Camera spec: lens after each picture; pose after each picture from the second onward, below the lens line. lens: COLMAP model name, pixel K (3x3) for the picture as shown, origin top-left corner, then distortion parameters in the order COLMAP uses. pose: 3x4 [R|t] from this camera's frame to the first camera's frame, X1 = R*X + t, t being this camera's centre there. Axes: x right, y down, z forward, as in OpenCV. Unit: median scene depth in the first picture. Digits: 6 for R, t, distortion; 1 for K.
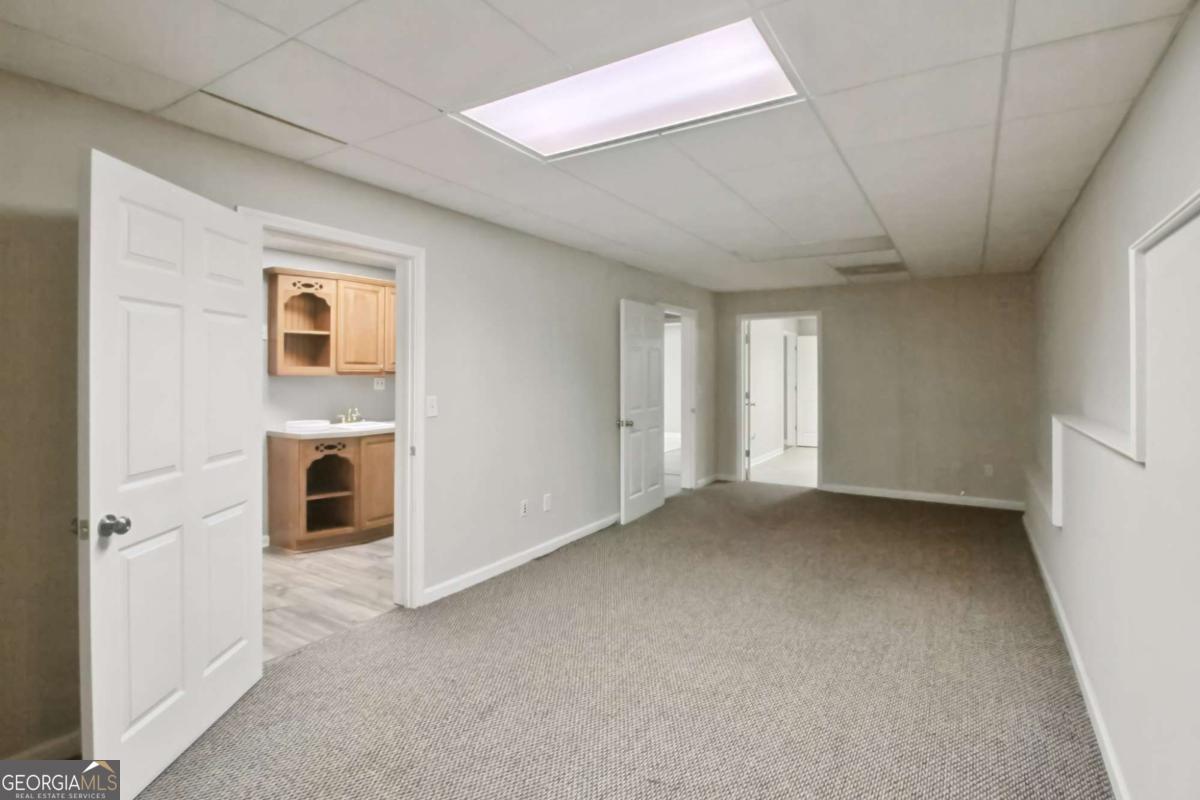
lens RADIAL K [[570.5, 0, 603.6], [0, 570.5, 372.1], [0, 0, 1]] dist [0.000472, -0.000192]
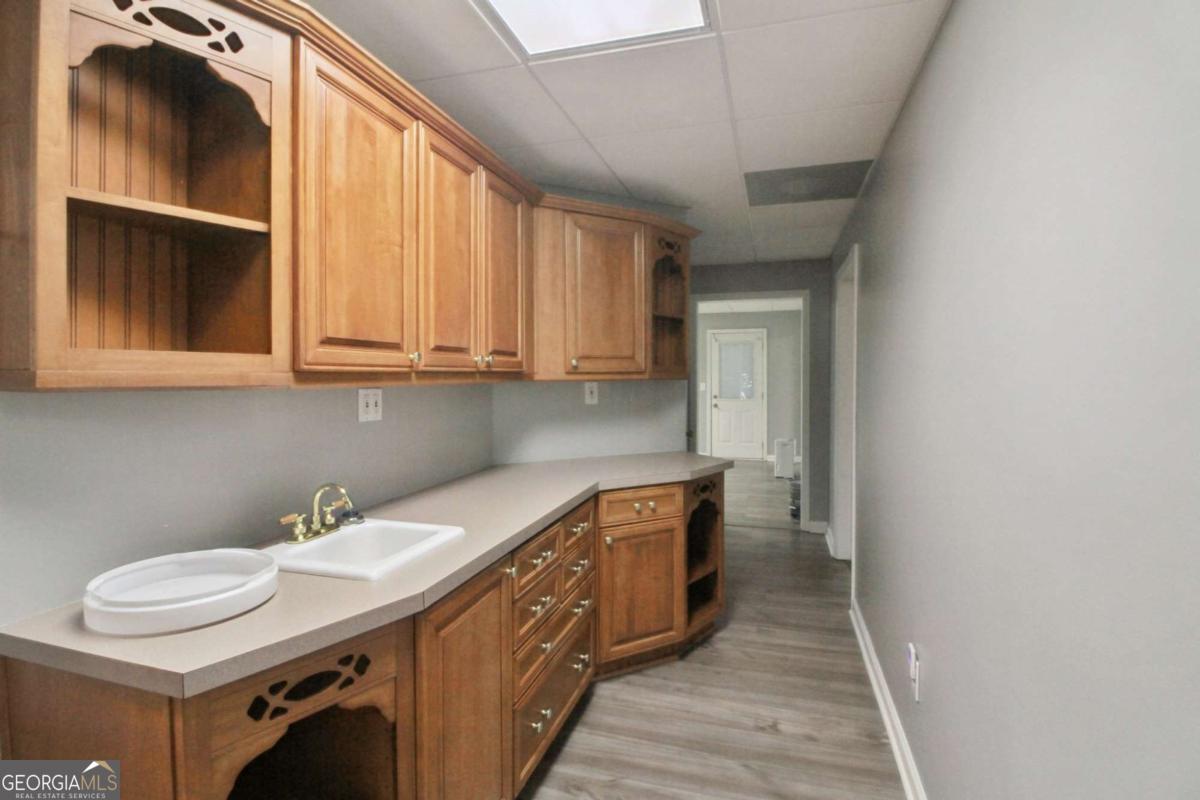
lens RADIAL K [[558.1, 0, 599.6], [0, 558.1, 394.0], [0, 0, 1]] dist [-0.019089, -0.001194]
pose [[0.962190, -0.007913, 0.272266, -0.401848], [0.001395, 0.999708, 0.024126, 0.004009], [-0.272377, -0.022834, 0.961920, 0.707290]]
